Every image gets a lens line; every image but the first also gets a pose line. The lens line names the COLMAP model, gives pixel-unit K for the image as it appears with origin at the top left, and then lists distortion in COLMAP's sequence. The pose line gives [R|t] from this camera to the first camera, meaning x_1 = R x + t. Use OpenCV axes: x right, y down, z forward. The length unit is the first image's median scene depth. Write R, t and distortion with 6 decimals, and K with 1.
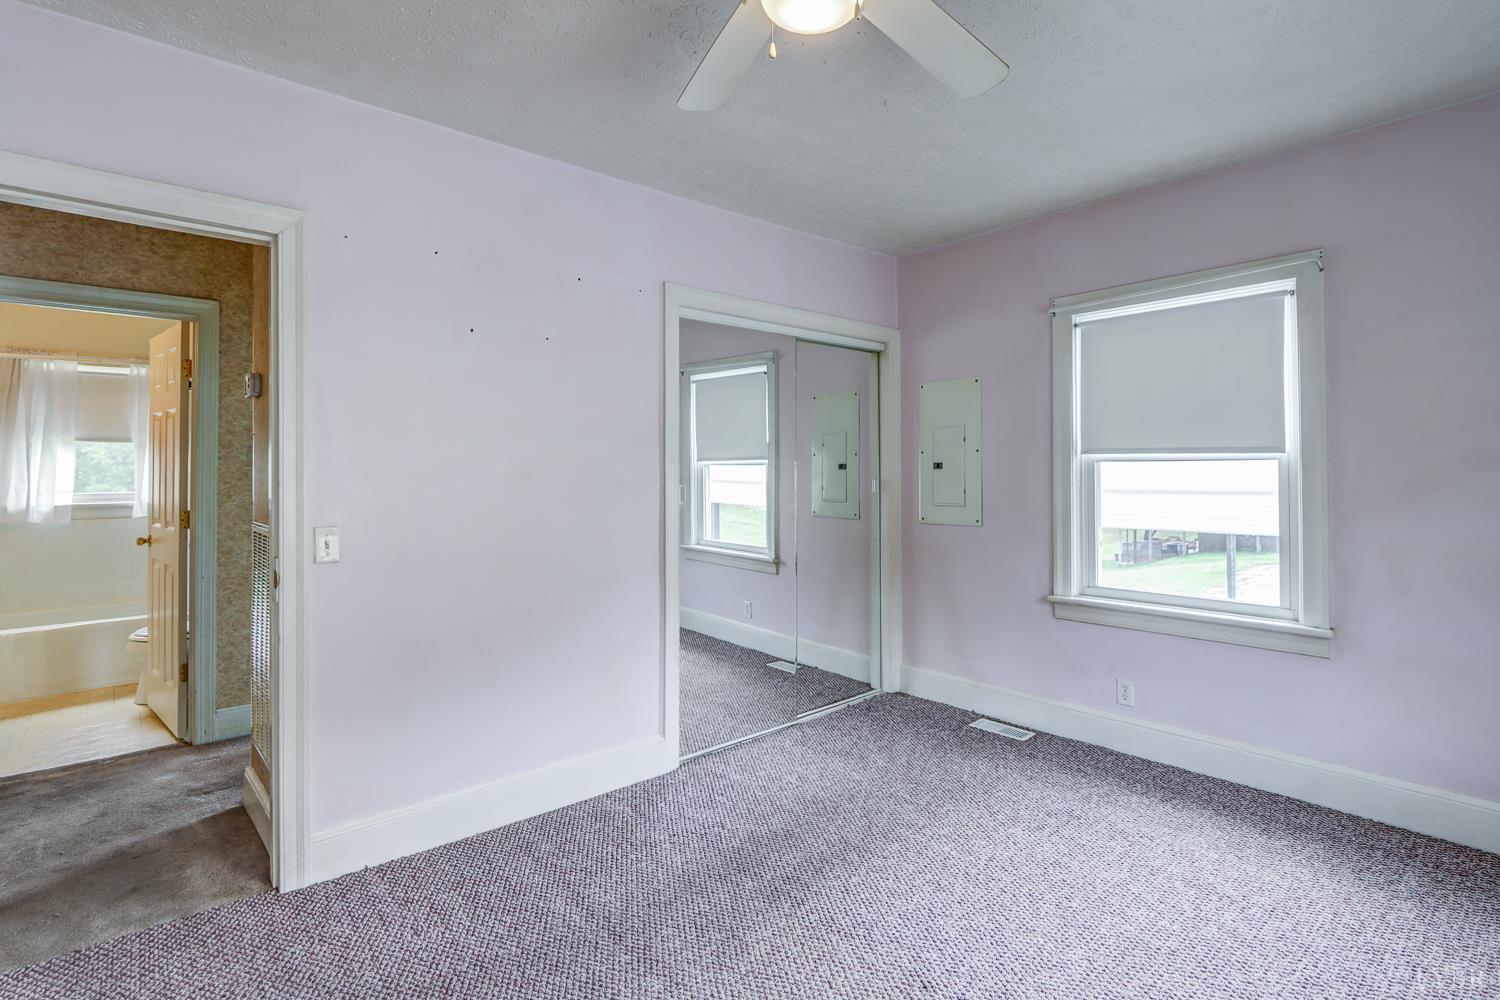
lens RADIAL K [[692.8, 0, 737.0], [0, 692.8, 473.5], [0, 0, 1]] dist [-0.017216, 0.002223]
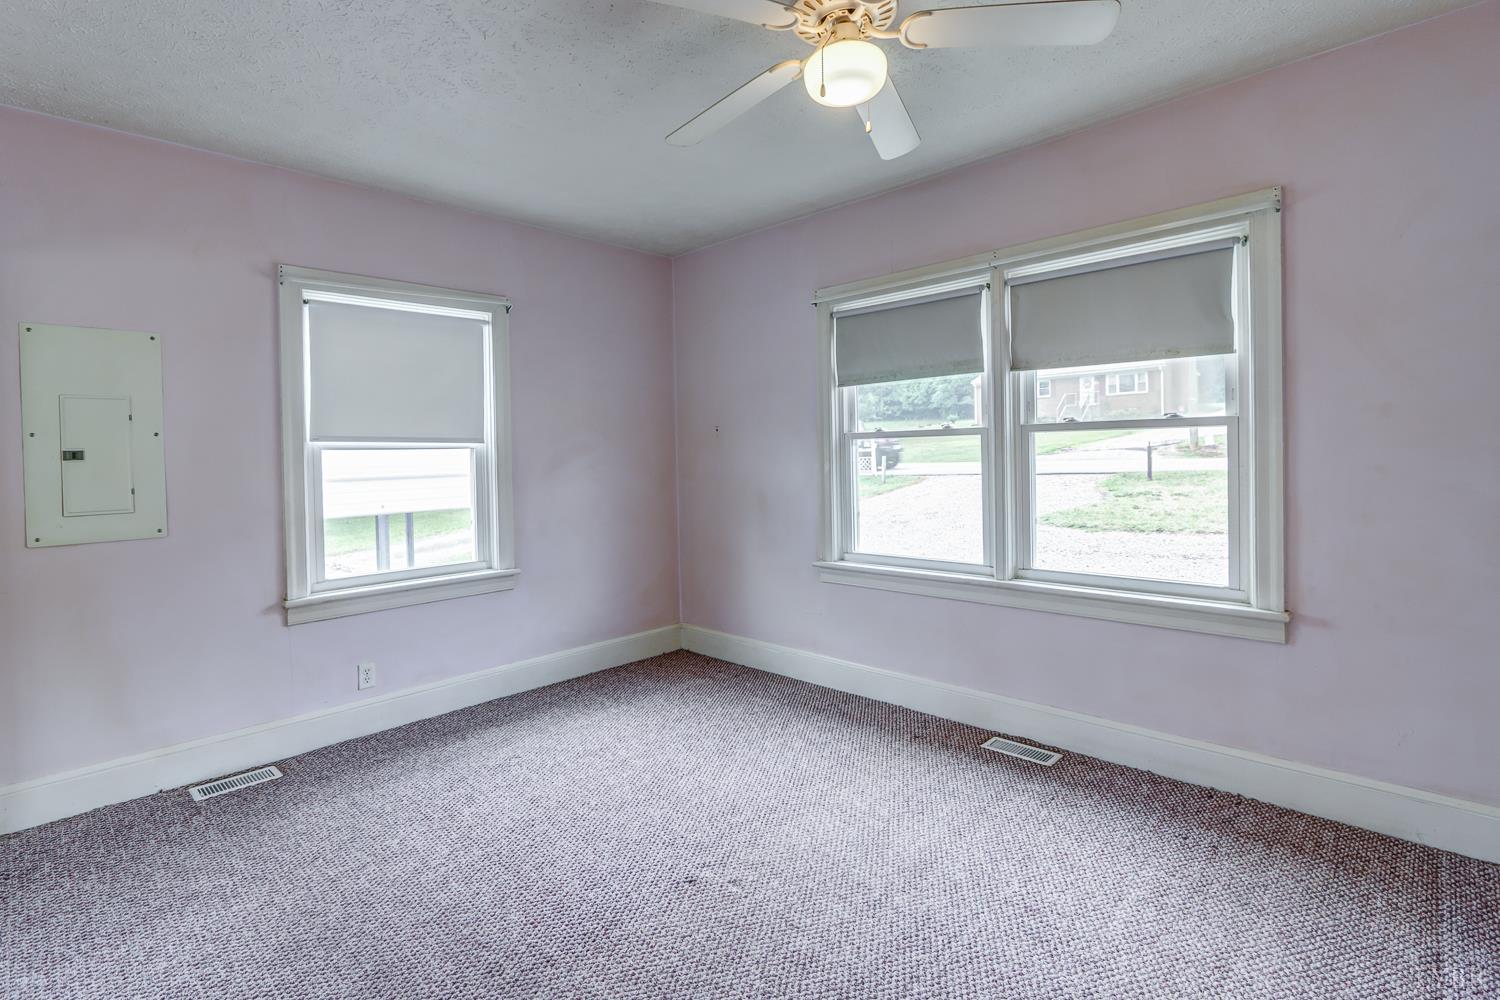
lens RADIAL K [[692.8, 0, 737.0], [0, 692.8, 473.5], [0, 0, 1]] dist [-0.017216, 0.002223]
pose [[-0.049676, -0.028931, 0.998346, -0.476949], [0.019680, 0.999358, 0.029940, -0.001598], [-0.998571, 0.021135, -0.049075, 0.496450]]
